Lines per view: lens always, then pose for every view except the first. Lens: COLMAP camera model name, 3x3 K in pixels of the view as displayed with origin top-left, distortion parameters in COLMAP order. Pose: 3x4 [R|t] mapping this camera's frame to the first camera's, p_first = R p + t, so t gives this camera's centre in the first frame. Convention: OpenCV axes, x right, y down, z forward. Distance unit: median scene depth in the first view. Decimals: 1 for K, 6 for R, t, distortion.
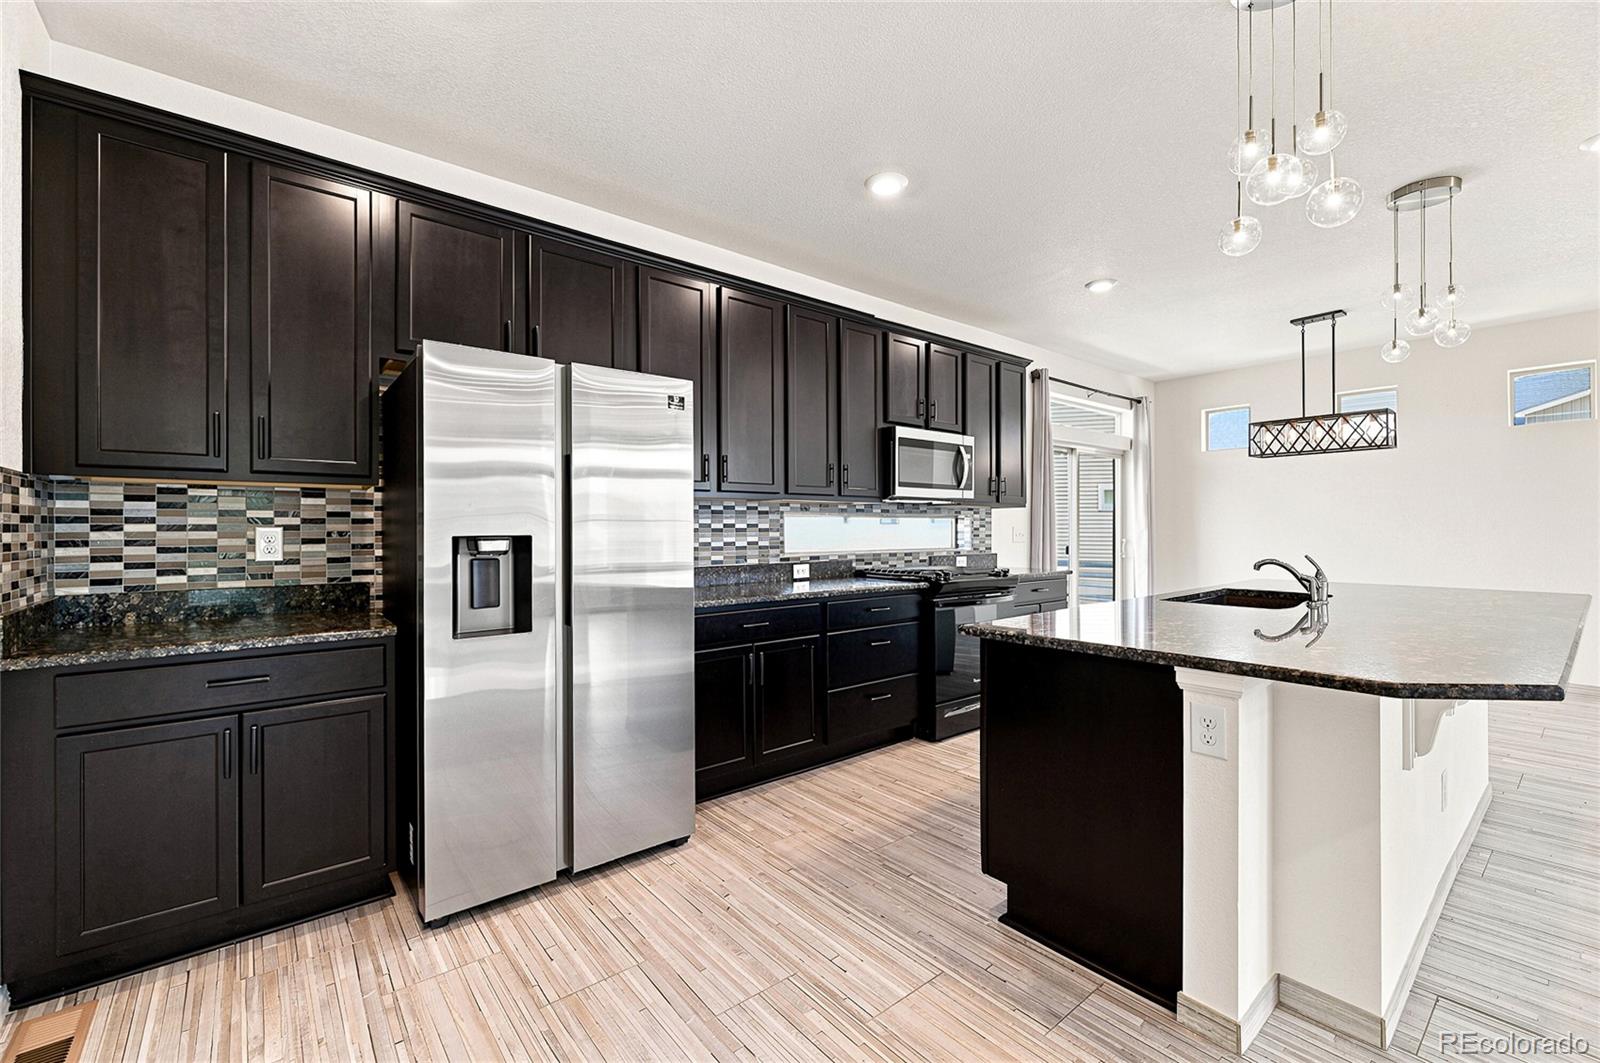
lens RADIAL K [[671.2, 0, 800.8], [0, 671.2, 529.2], [0, 0, 1]] dist [0.001450, 0.000009]
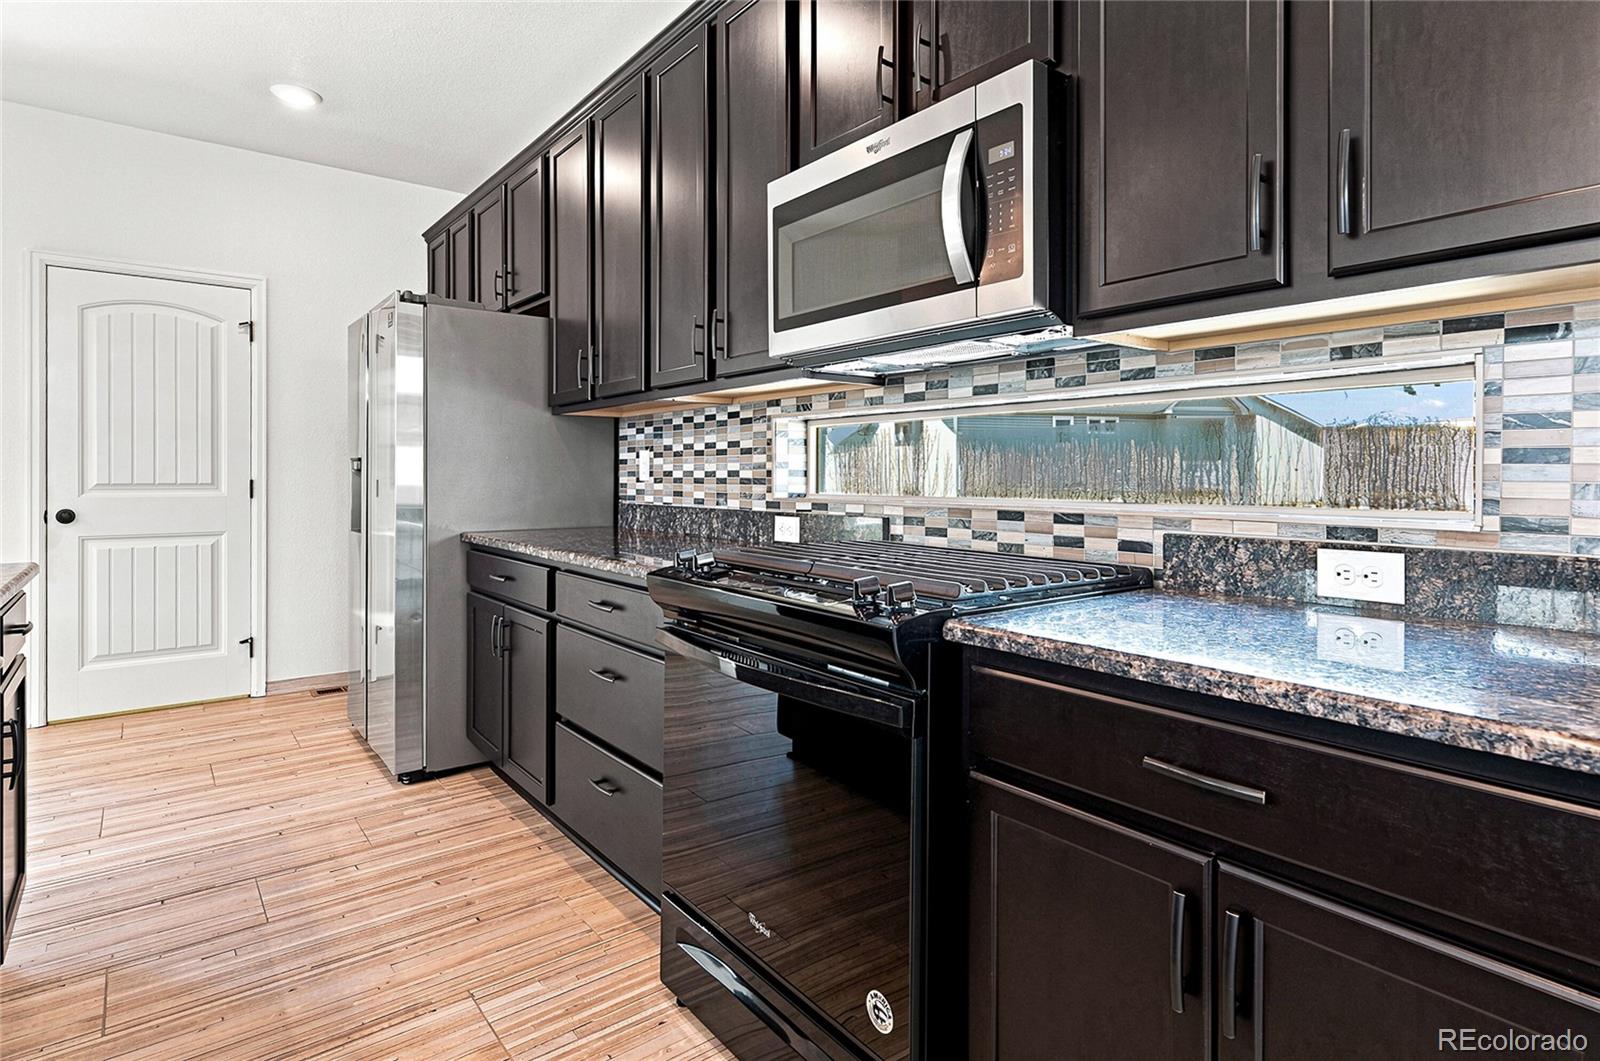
lens RADIAL K [[834.0, 0, 810.8], [0, 834.0, 474.9], [0, 0, 1]] dist [-0.003548, -0.000097]
pose [[-0.013051, -0.001534, -0.999914, 0.689474], [-0.005009, 0.999986, -0.001469, 0.023469], [0.999902, 0.004989, -0.013059, 1.105269]]
